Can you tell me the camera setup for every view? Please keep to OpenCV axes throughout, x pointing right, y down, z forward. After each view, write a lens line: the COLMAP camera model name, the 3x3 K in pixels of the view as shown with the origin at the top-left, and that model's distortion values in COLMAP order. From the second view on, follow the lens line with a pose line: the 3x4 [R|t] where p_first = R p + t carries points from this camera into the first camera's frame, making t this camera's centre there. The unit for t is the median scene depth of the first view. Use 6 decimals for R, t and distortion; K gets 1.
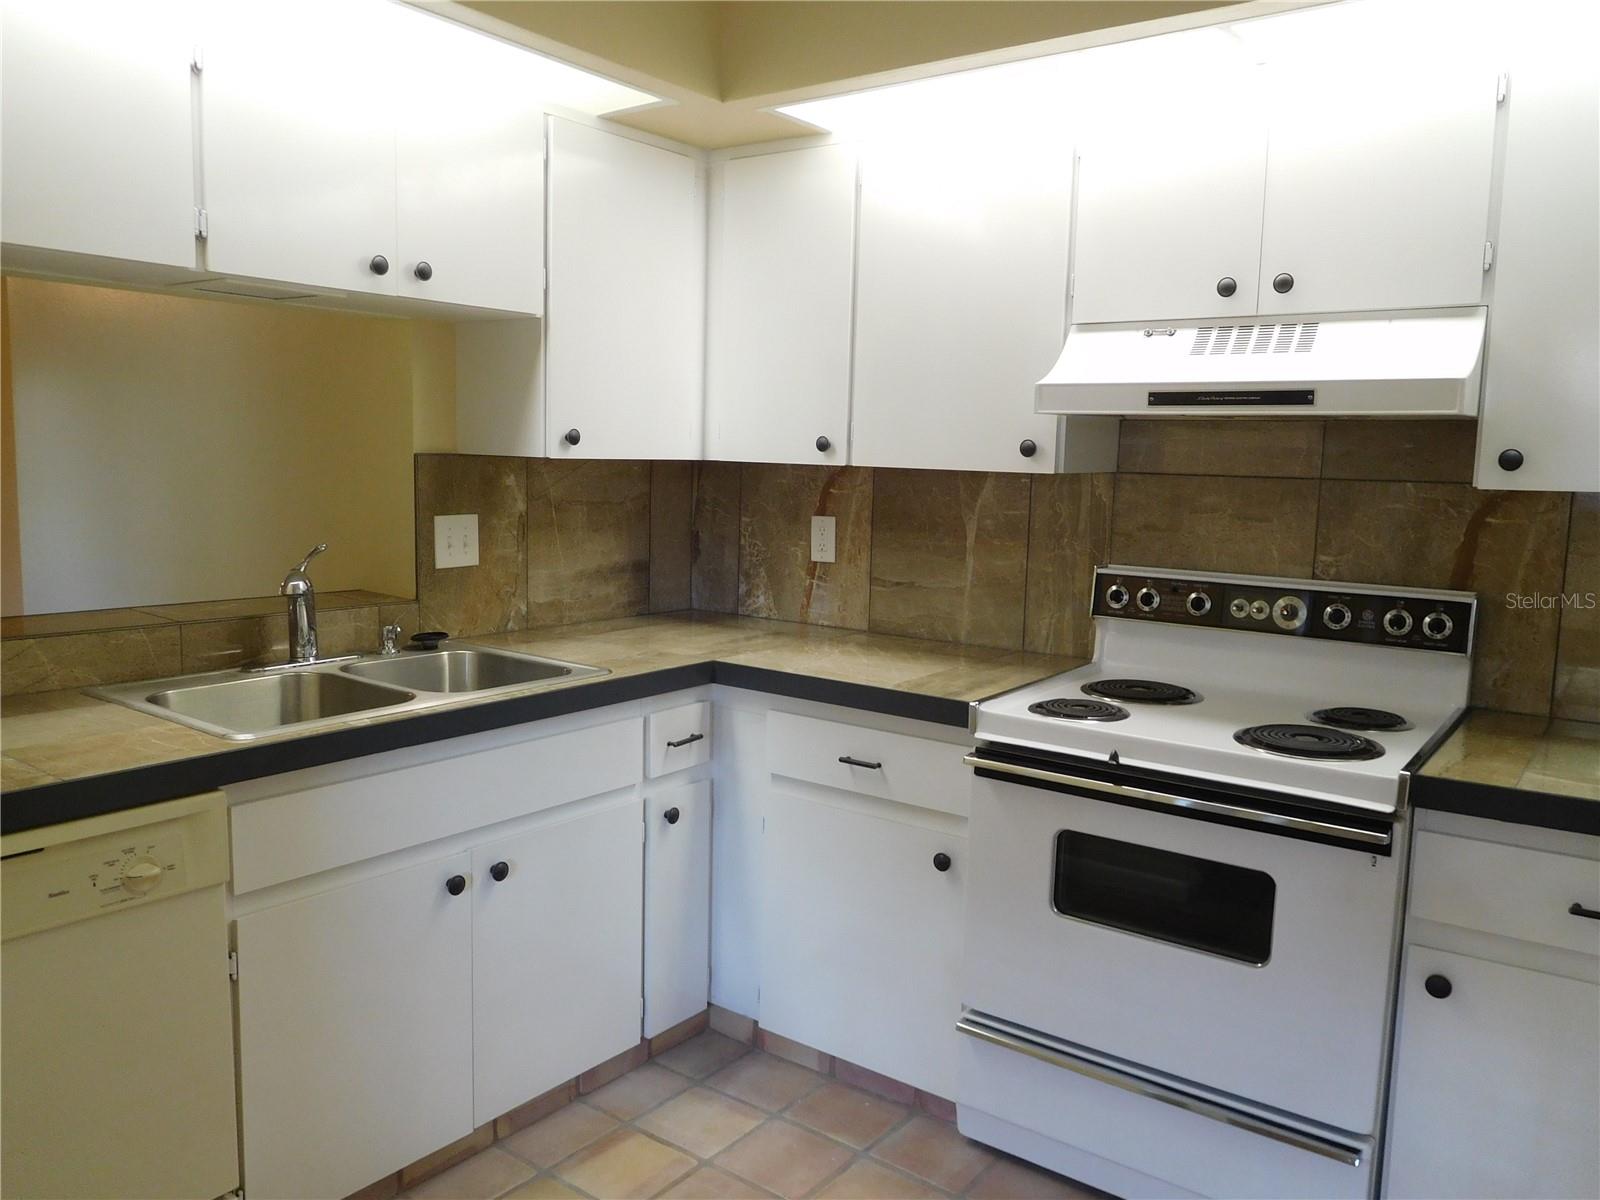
lens RADIAL K [[1210.7, 0, 800.0], [0, 1210.7, 600.0], [0, 0, 1]] dist [-0.017224, 0.006926]
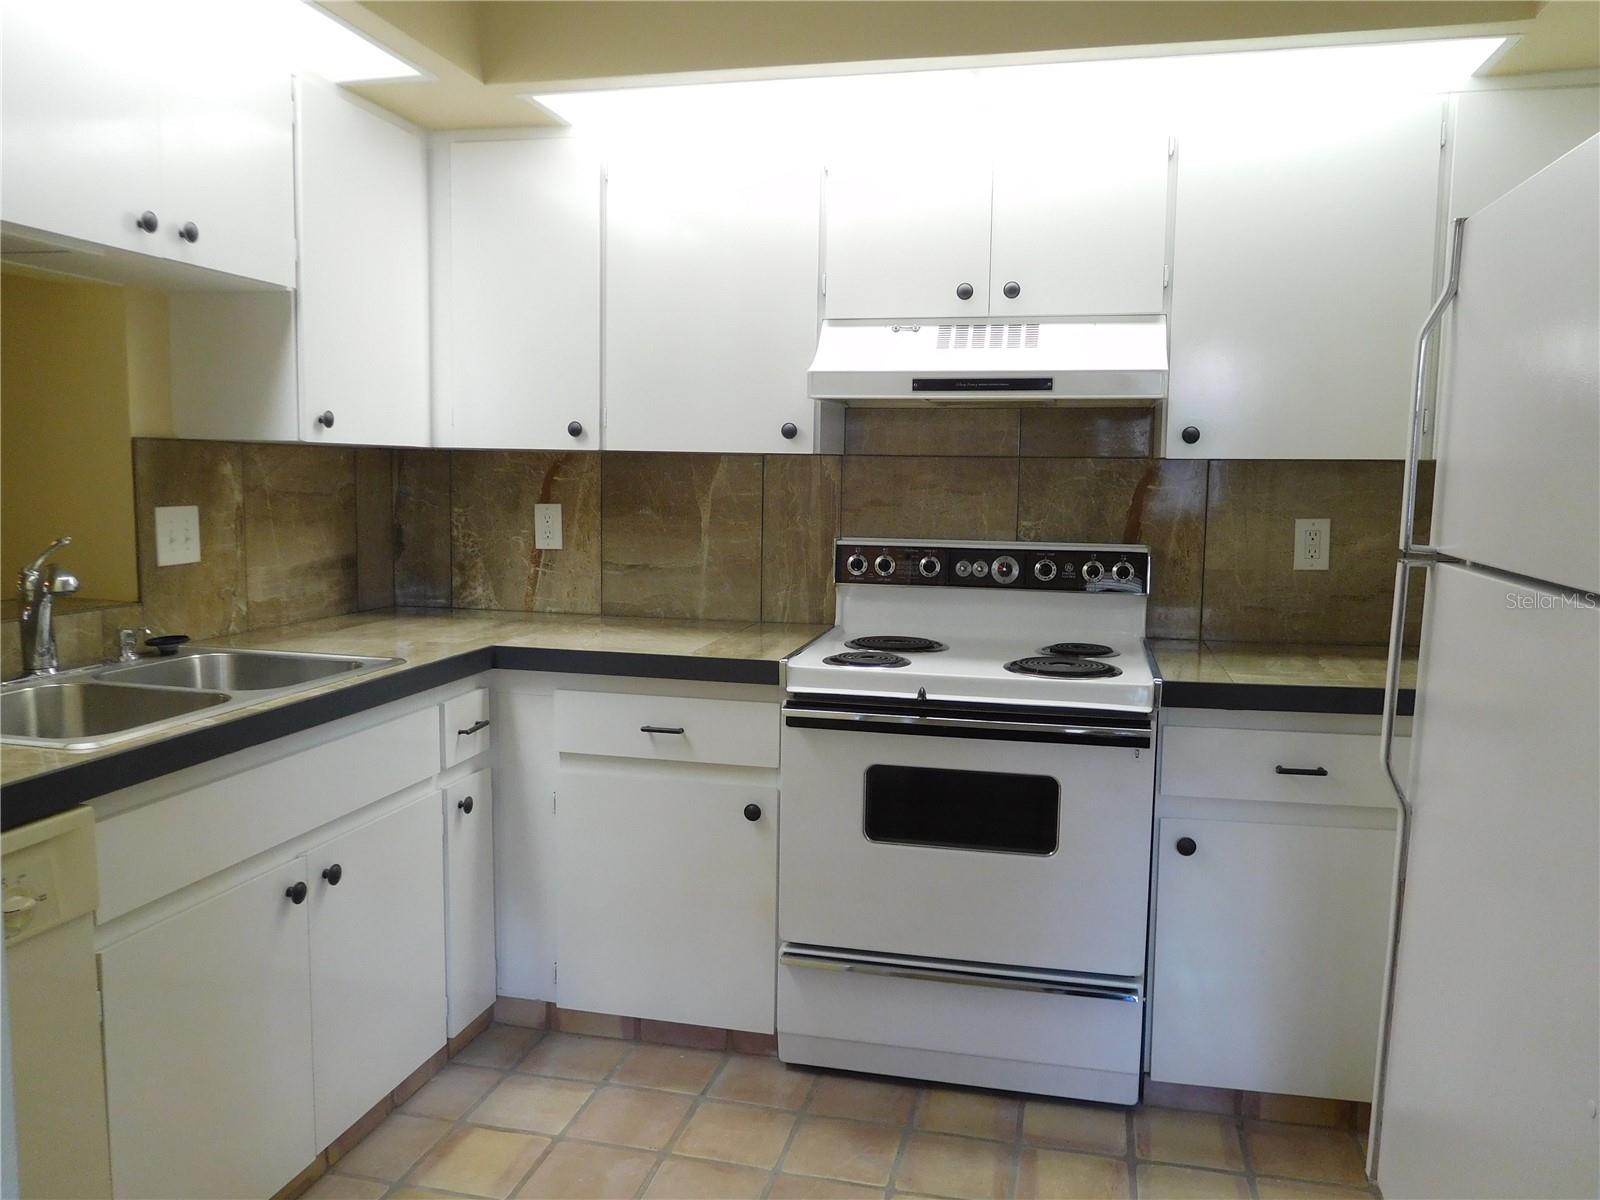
lens RADIAL K [[1210.7, 0, 800.0], [0, 1210.7, 600.0], [0, 0, 1]] dist [-0.017224, 0.006926]
pose [[0.915796, -0.051848, 0.398283, -0.245297], [0.055661, 0.998448, 0.001991, 0.025982], [-0.397768, 0.020346, 0.917261, -0.008429]]
